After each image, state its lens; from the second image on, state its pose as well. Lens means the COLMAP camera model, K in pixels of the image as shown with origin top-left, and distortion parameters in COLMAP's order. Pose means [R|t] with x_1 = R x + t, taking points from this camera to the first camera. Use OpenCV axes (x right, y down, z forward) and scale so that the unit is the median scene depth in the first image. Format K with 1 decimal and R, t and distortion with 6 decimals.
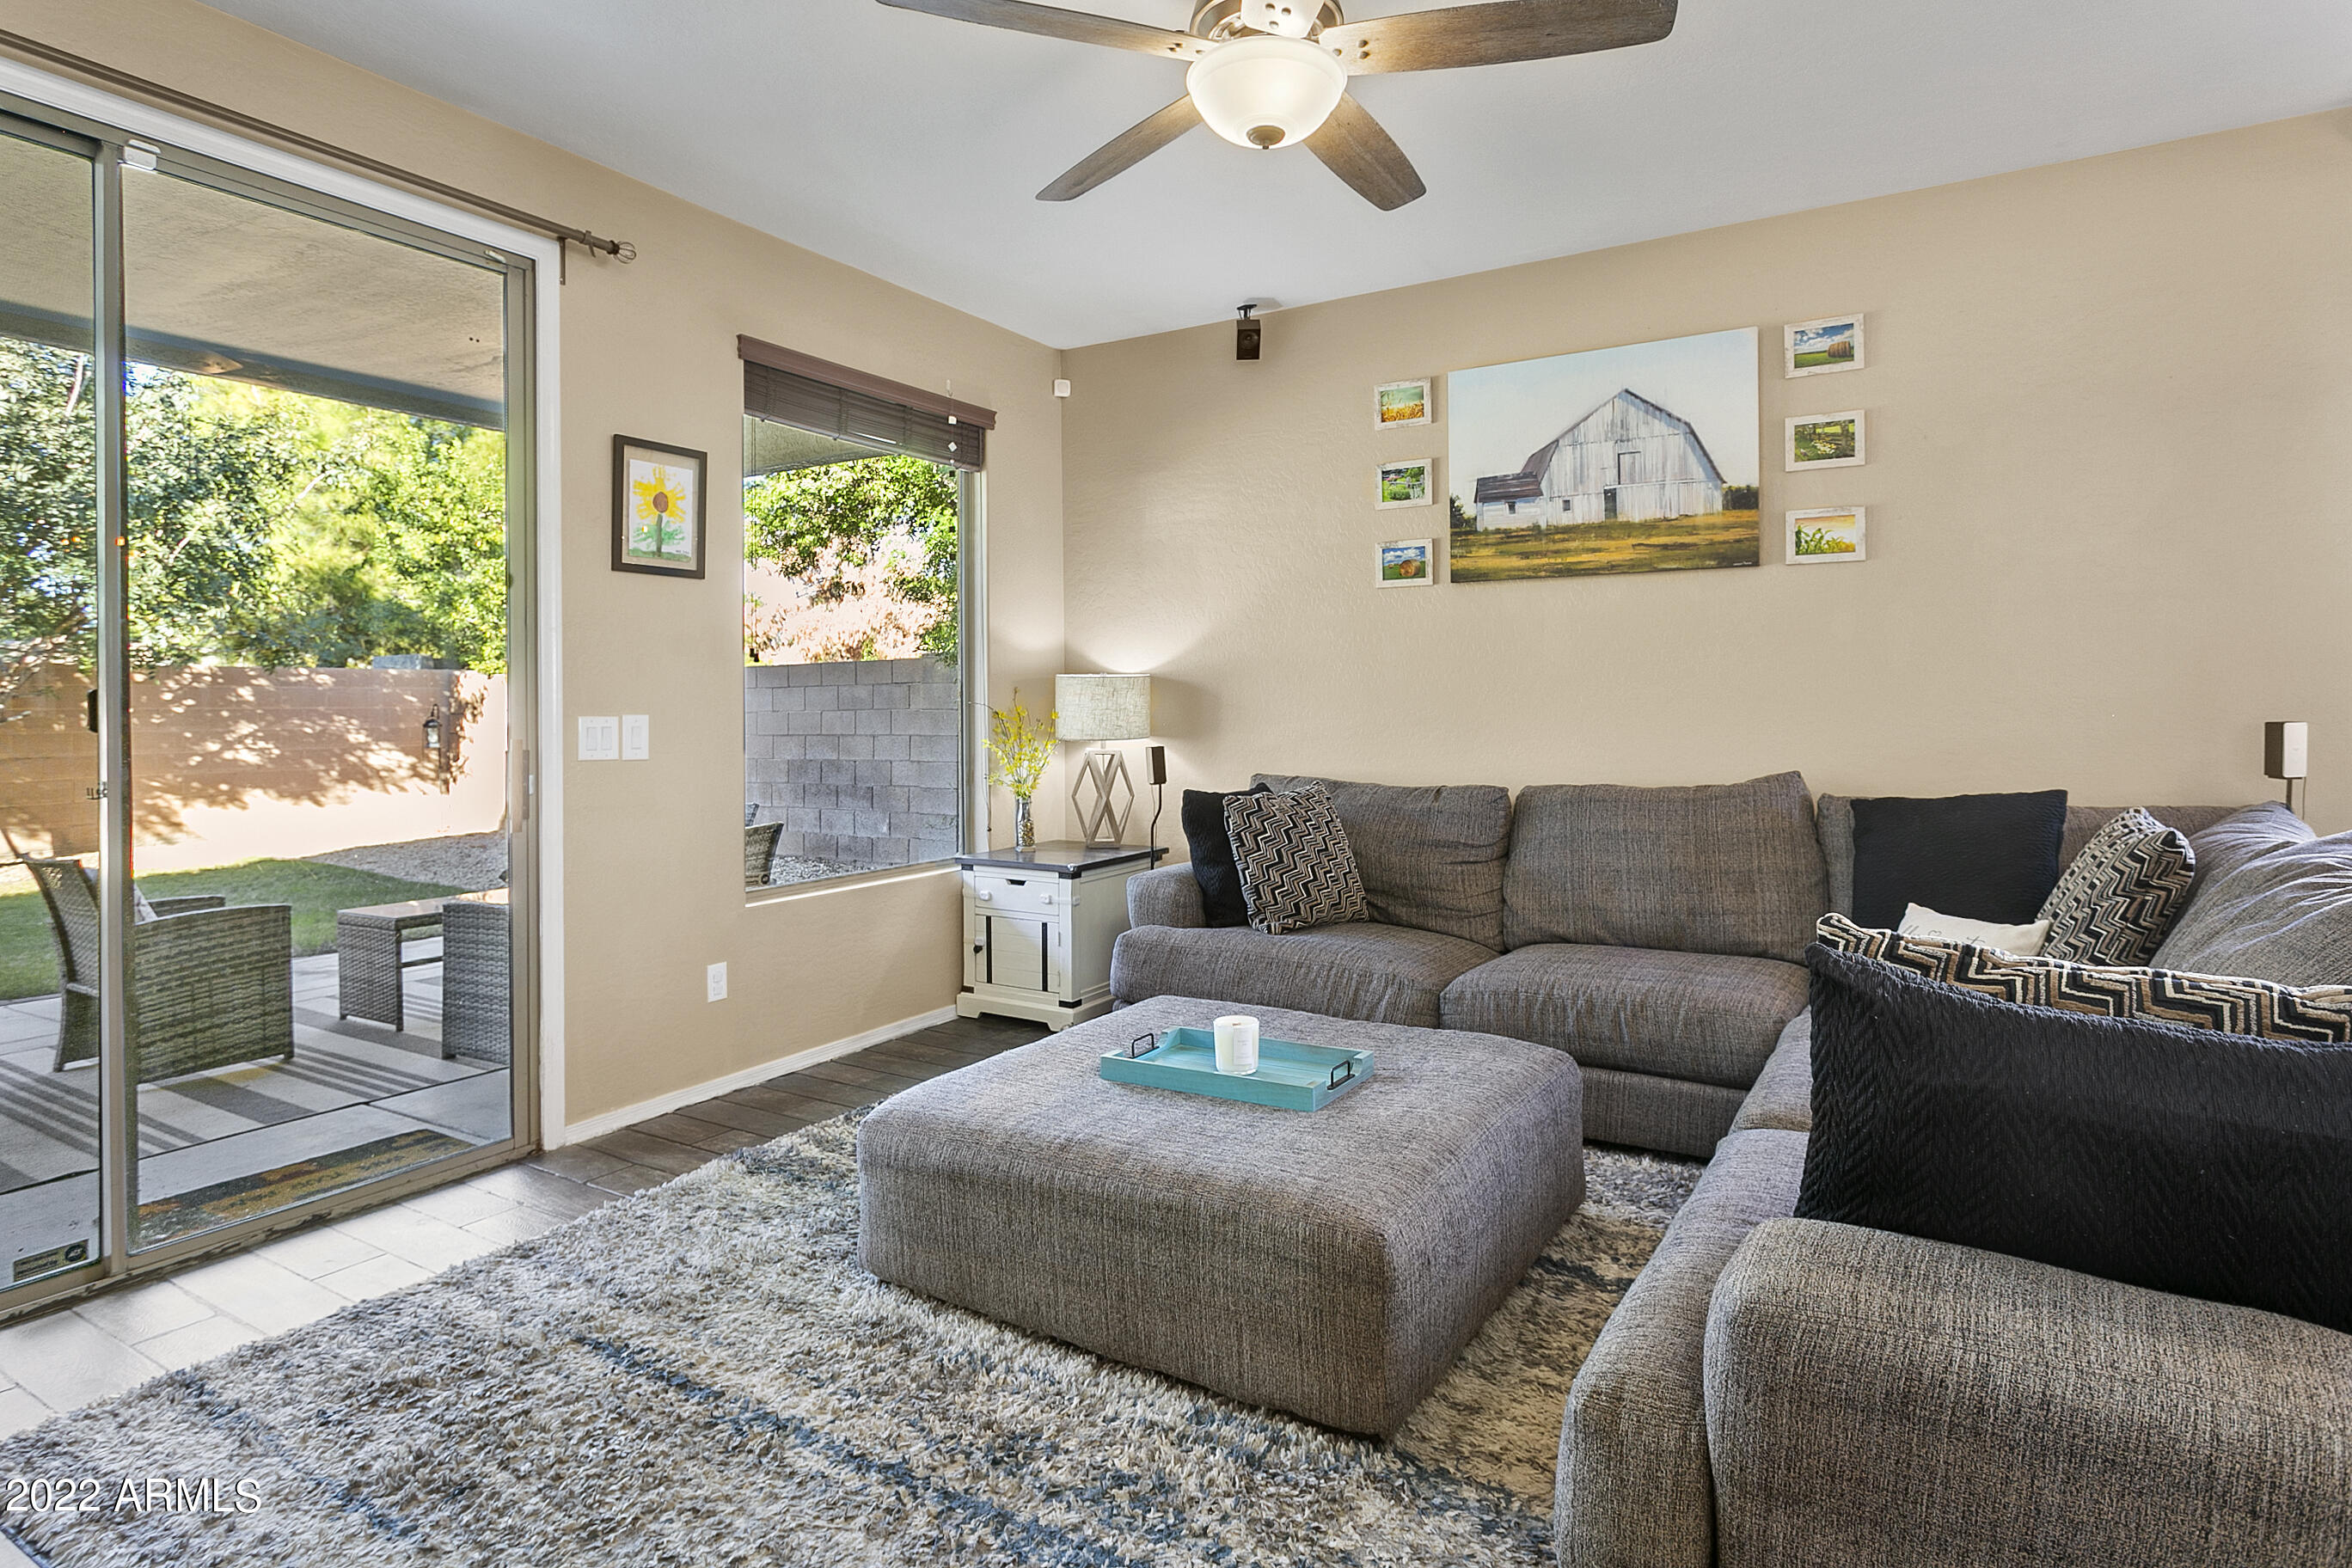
lens RADIAL K [[1242.0, 0, 1178.3], [0, 1242.0, 707.8], [0, 0, 1]] dist [-0.001063, 0.000192]
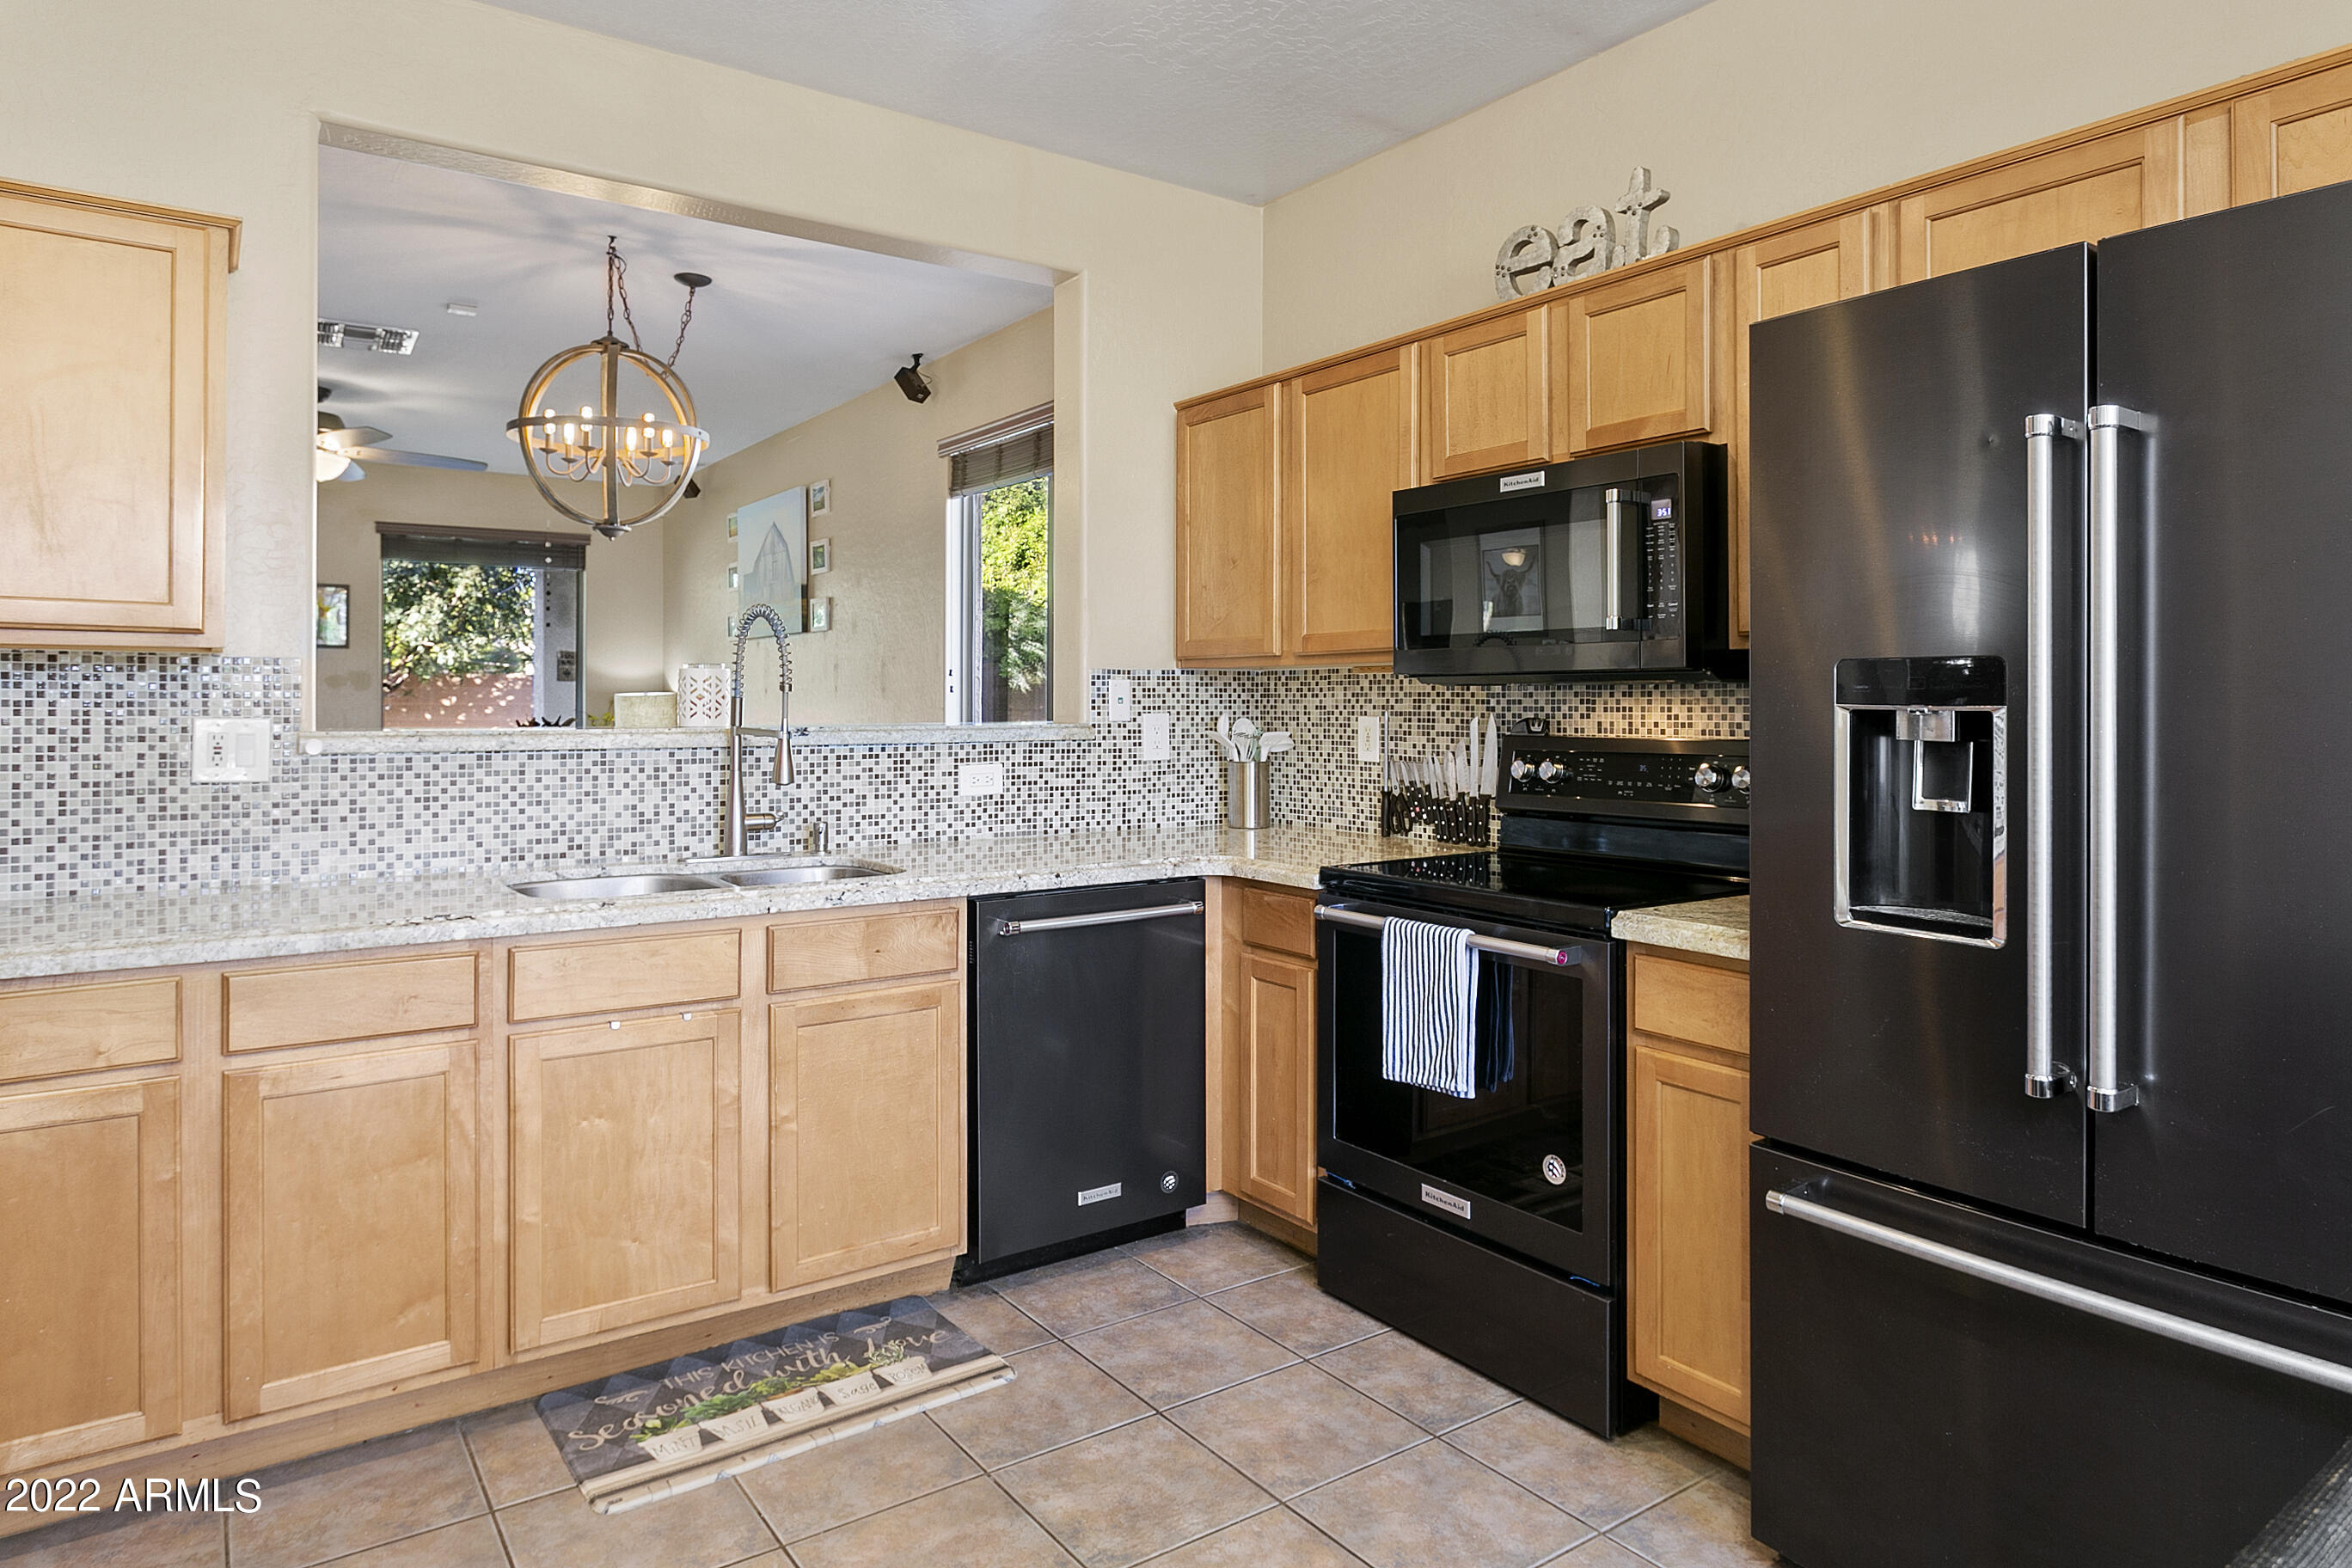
lens RADIAL K [[1408.7, 0, 1207.8], [0, 1408.7, 701.0], [0, 0, 1]] dist [-0.003352, 0.000664]
pose [[0.913297, 0.004758, -0.407267, 1.645918], [-0.003357, 0.999986, 0.004154, -0.032523], [0.407281, -0.002426, 0.913300, -0.453532]]
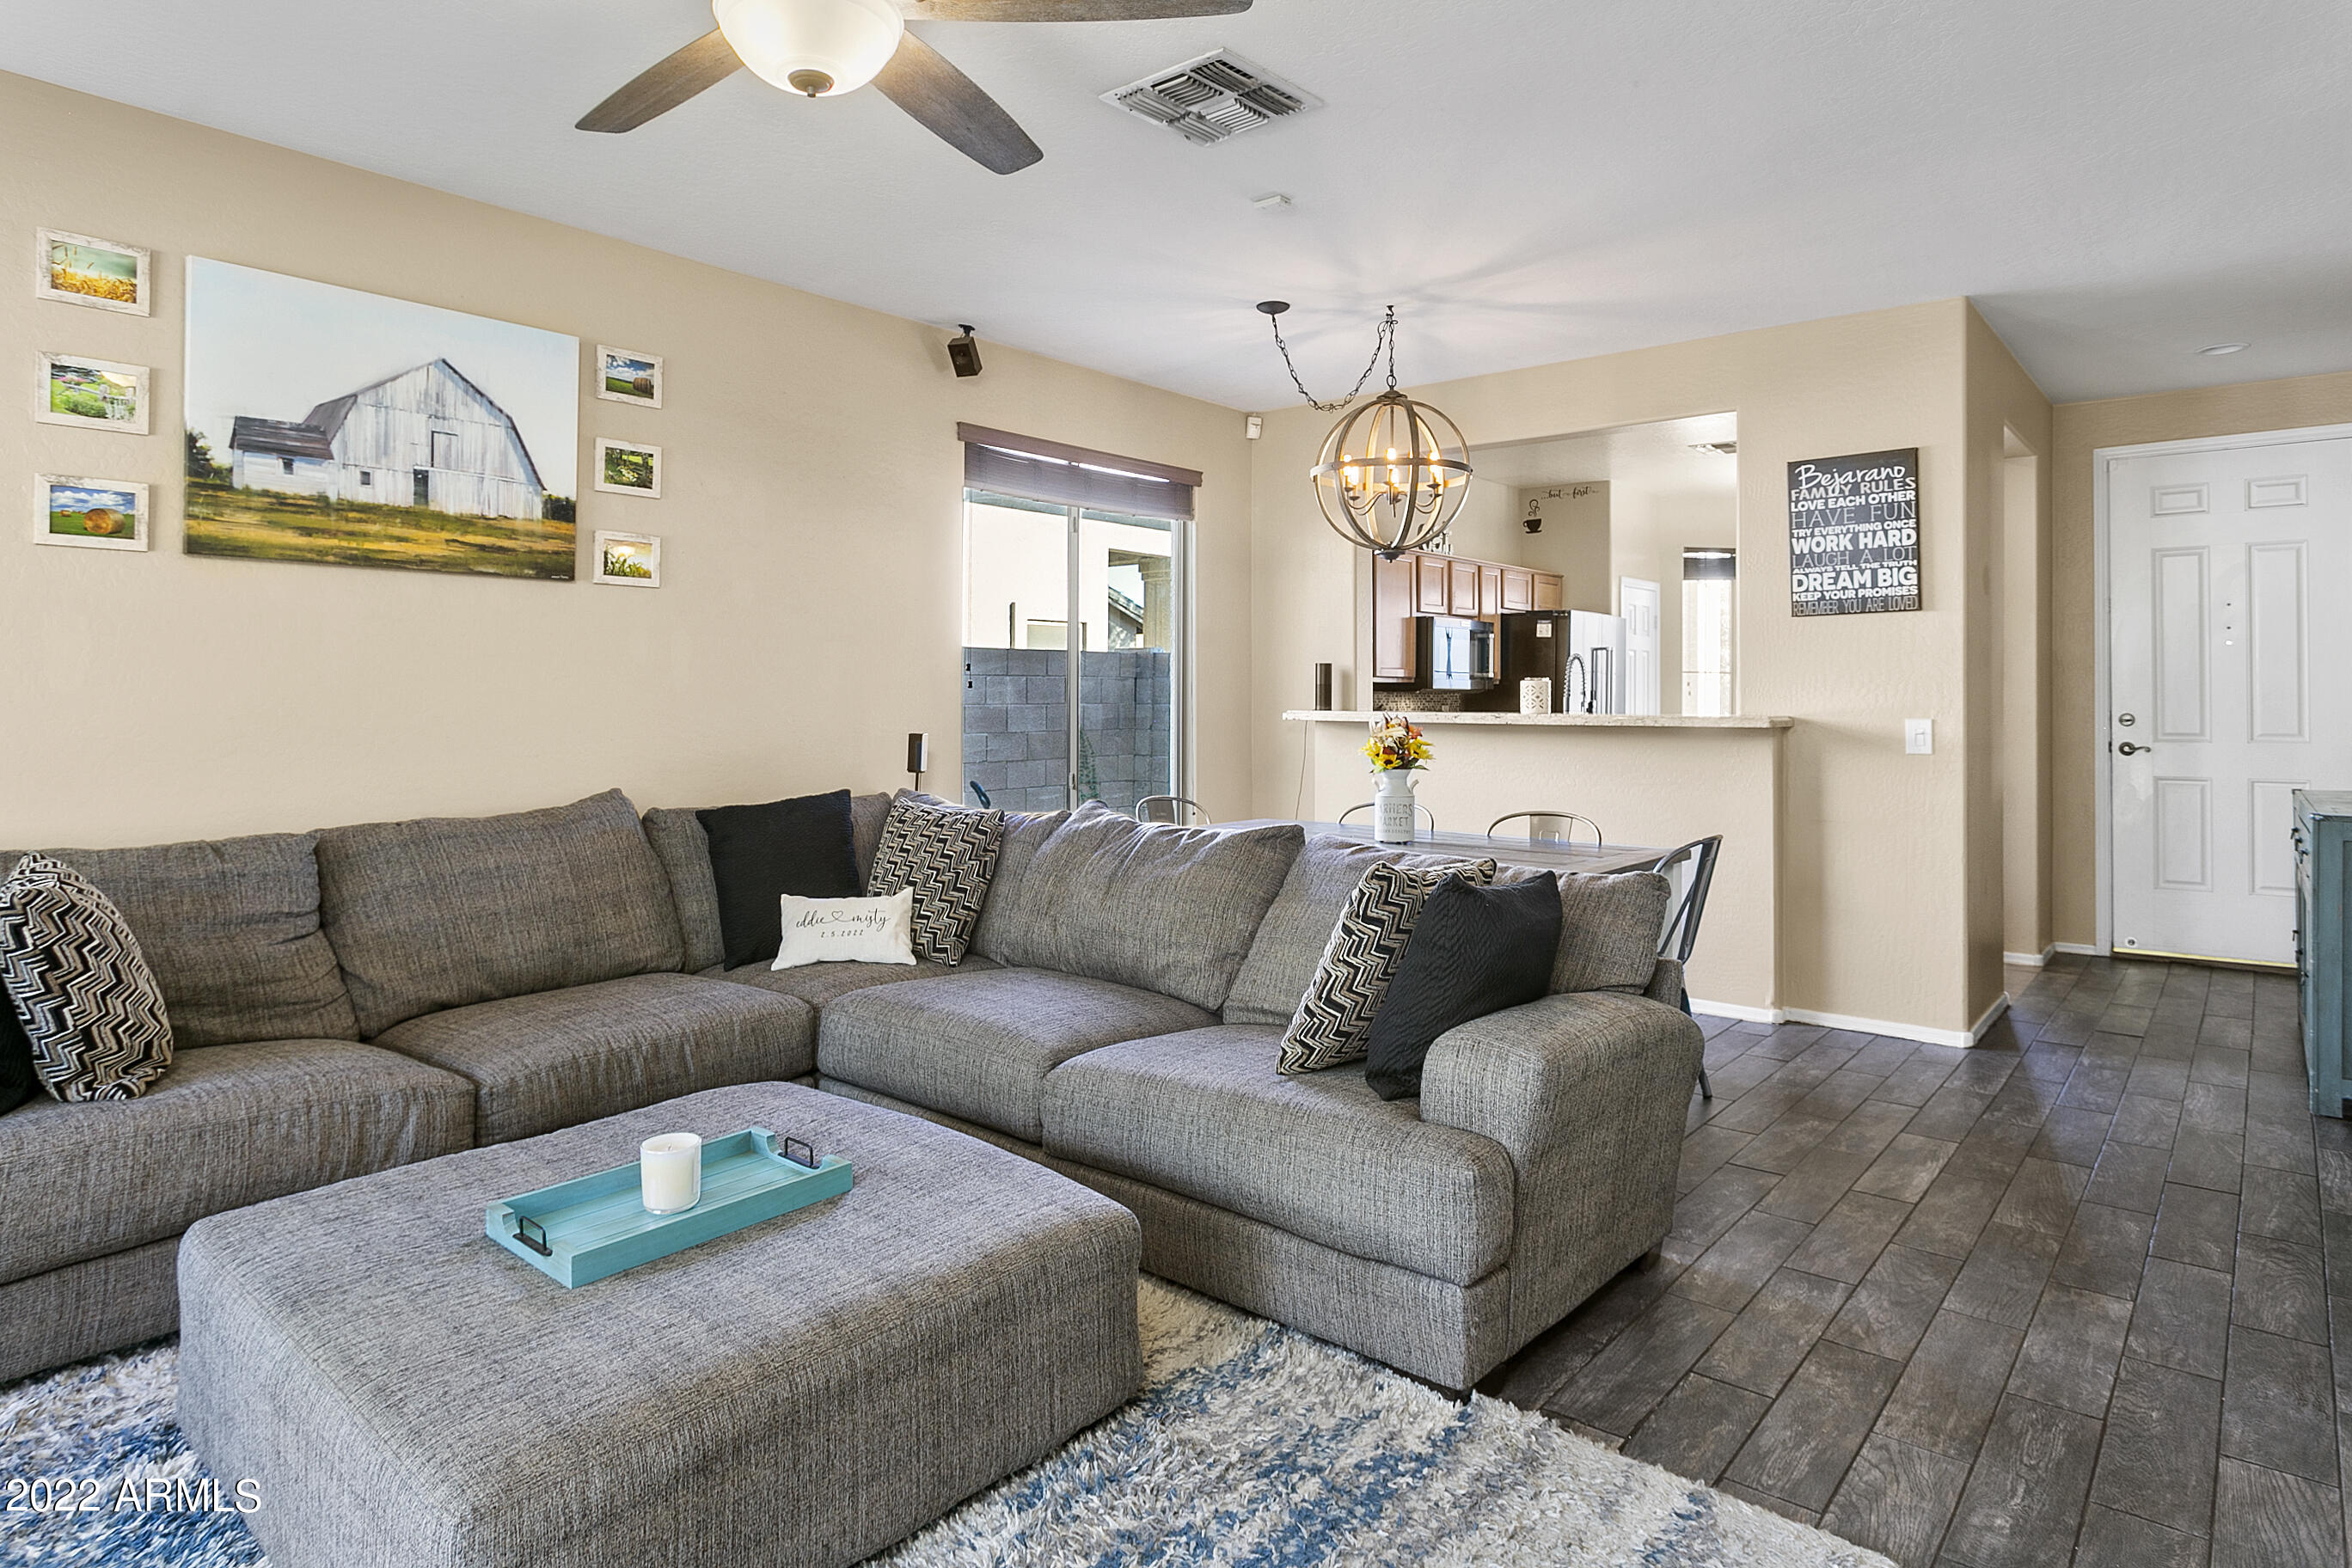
lens RADIAL K [[1310.0, 0, 1176.5], [0, 1310.0, 704.4], [0, 0, 1]] dist [-0.004418, 0.000018]
pose [[0.168630, 0.003563, 0.985673, -0.457826], [-0.003149, 0.999990, -0.003076, -0.015173], [-0.985674, -0.002585, 0.168639, 0.349050]]
